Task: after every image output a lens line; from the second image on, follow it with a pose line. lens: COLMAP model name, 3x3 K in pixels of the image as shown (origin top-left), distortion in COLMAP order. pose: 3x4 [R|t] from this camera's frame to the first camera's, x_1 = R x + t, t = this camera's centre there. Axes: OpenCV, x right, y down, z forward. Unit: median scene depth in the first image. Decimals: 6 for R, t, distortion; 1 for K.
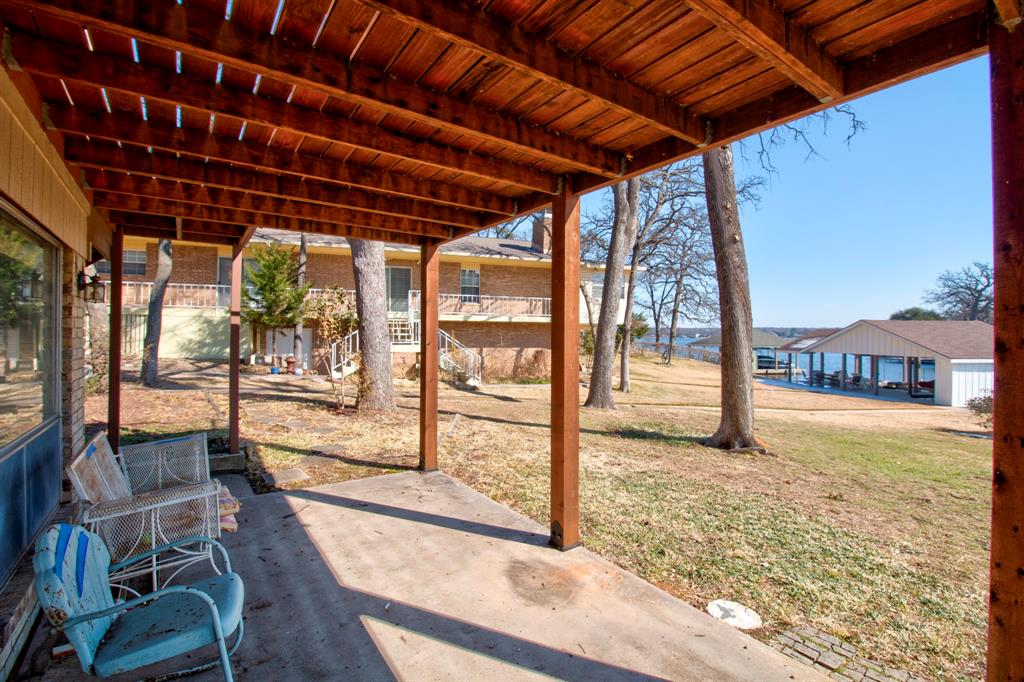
lens RADIAL K [[463.0, 0, 518.5], [0, 463.0, 334.9], [0, 0, 1]] dist [0.001319, -0.018177]
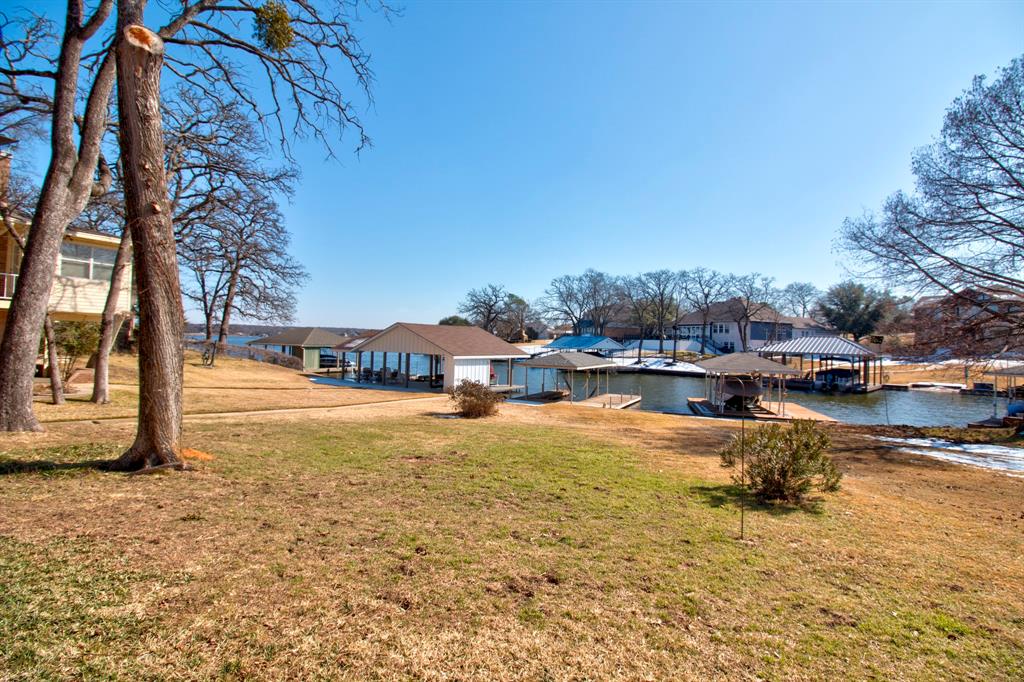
lens RADIAL K [[463.0, 0, 518.5], [0, 463.0, 334.9], [0, 0, 1]] dist [0.001319, -0.018177]
pose [[0.678746, 0.021558, 0.734057, 0.088889], [-0.021831, 0.999720, -0.009175, 0.001869], [-0.734049, -0.009798, 0.679026, -0.003932]]
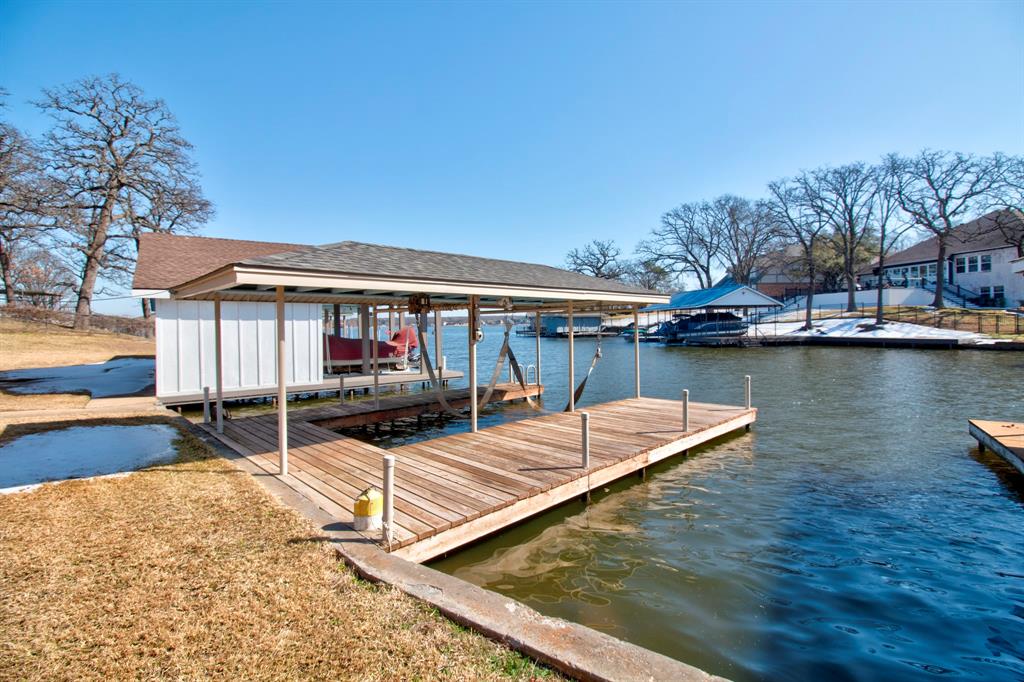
lens RADIAL K [[463.0, 0, 518.5], [0, 463.0, 334.9], [0, 0, 1]] dist [0.001319, -0.018177]
pose [[0.880490, -0.029983, 0.473115, 0.542022], [0.019647, 0.999448, 0.026775, 0.046233], [-0.473657, -0.014280, 0.880594, 0.207927]]
